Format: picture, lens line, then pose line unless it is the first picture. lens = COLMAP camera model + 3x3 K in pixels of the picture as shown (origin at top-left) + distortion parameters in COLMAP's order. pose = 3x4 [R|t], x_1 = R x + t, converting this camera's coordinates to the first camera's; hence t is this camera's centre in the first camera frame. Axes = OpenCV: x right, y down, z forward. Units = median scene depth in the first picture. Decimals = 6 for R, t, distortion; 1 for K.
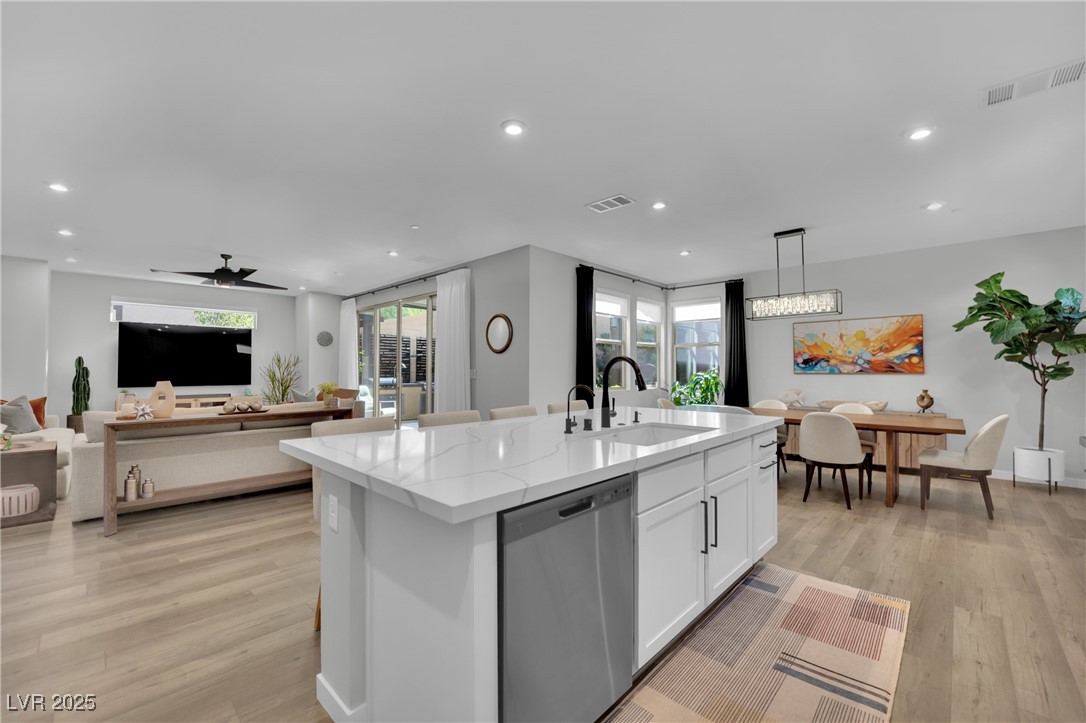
lens RADIAL K [[438.2, 0, 543.0], [0, 438.2, 361.5], [0, 0, 1]] dist [-0.007346, -0.000413]
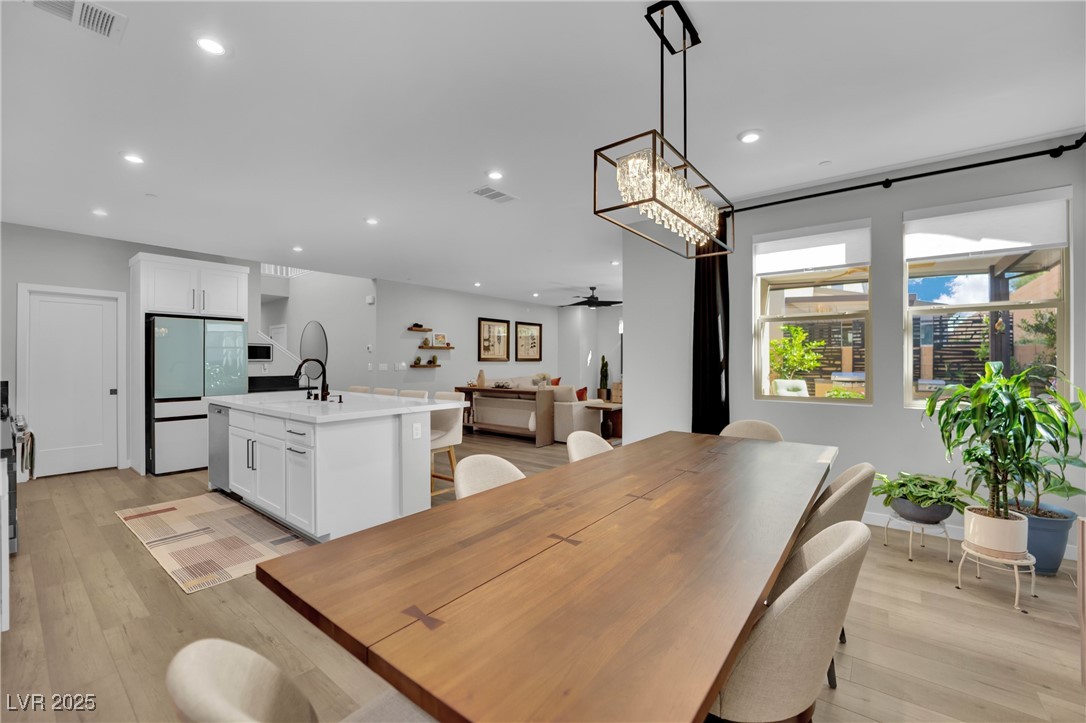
lens RADIAL K [[438.2, 0, 543.0], [0, 438.2, 361.5], [0, 0, 1]] dist [-0.007346, -0.000413]
pose [[0.090826, -0.002805, -0.995863, 0.838133], [0.023283, 0.999729, -0.000692, 0.010136], [0.995595, -0.023123, 0.090866, 0.755929]]
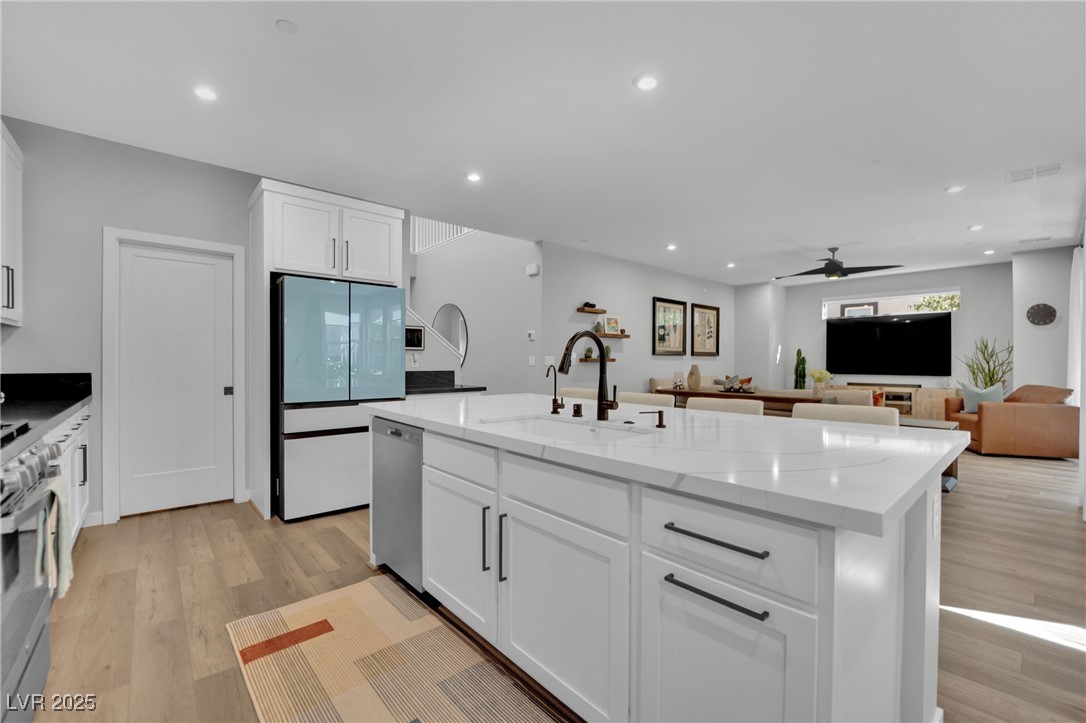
lens RADIAL K [[450.8, 0, 549.1], [0, 450.8, 362.7], [0, 0, 1]] dist [-0.011119, -0.000175]
pose [[-0.075587, 0.002166, -0.997137, 0.440173], [0.017256, 0.999851, 0.000864, 0.019433], [0.996990, -0.017142, -0.075613, 0.437318]]
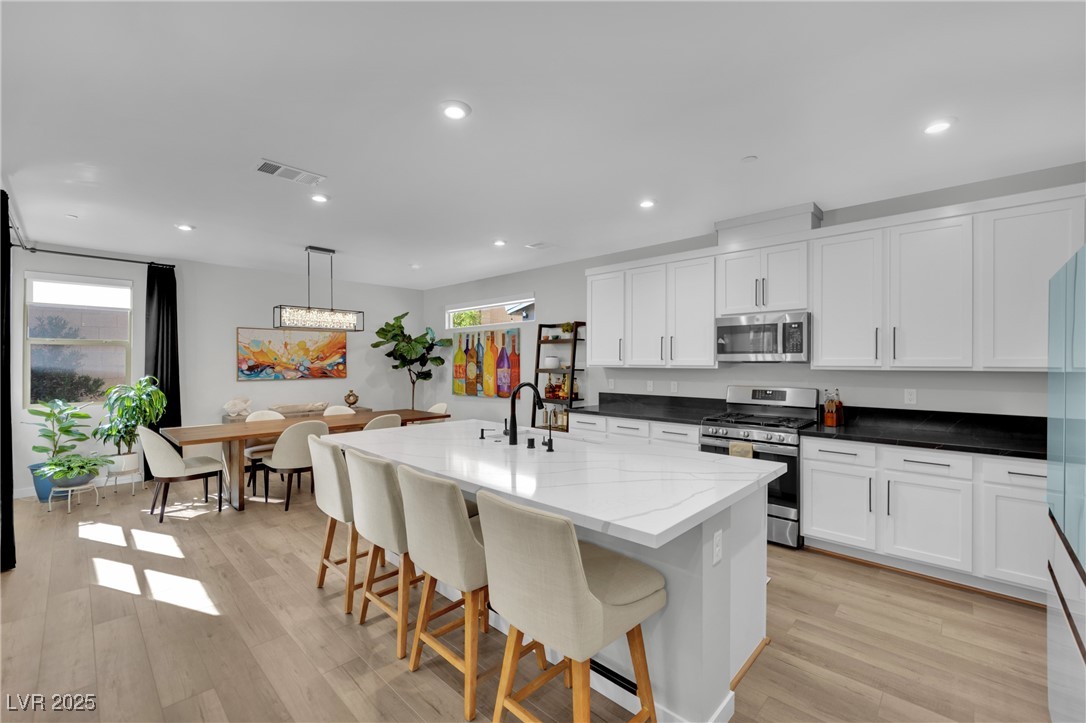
lens RADIAL K [[470.6, 0, 519.7], [0, 470.6, 359.9], [0, 0, 1]] dist [-0.010200, 0.000480]
pose [[0.008648, -0.000424, 0.999963, -0.497557], [-0.016679, 0.999861, 0.000568, -0.032997], [-0.999823, -0.016683, 0.008640, 0.441681]]
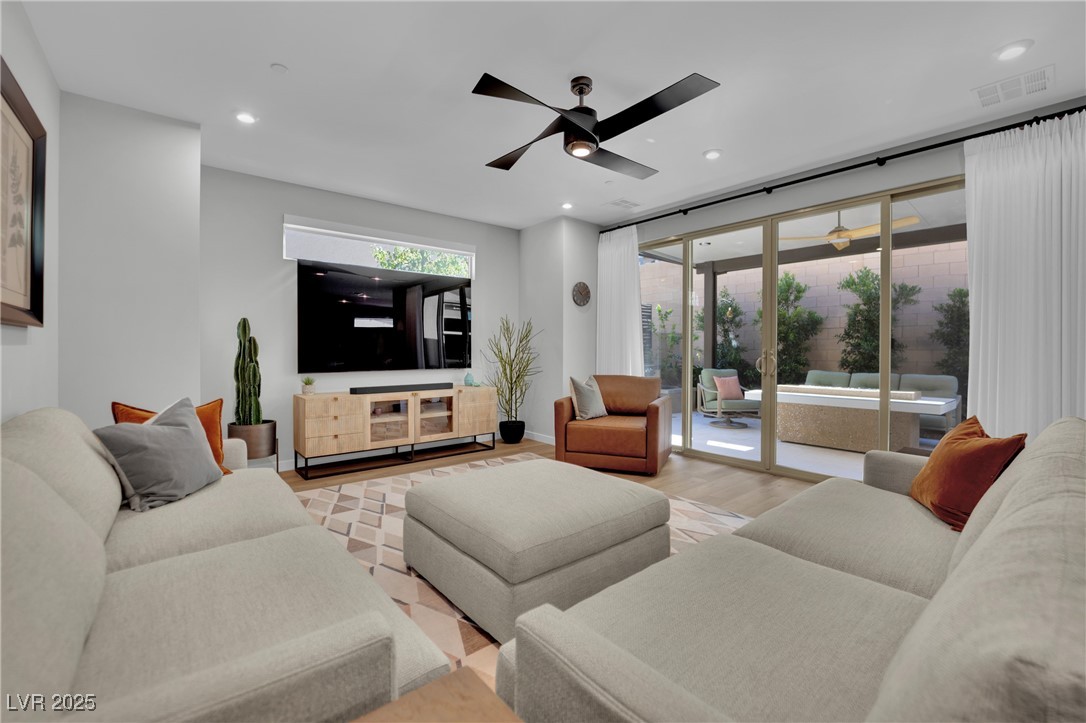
lens RADIAL K [[456.0, 0, 559.5], [0, 456.0, 352.6], [0, 0, 1]] dist [-0.030273, -0.000033]
pose [[0.995502, 0.000892, -0.094733, -0.768836], [0.001696, 0.999628, 0.027238, 0.022107], [0.094722, -0.027276, 0.995130, 0.584785]]
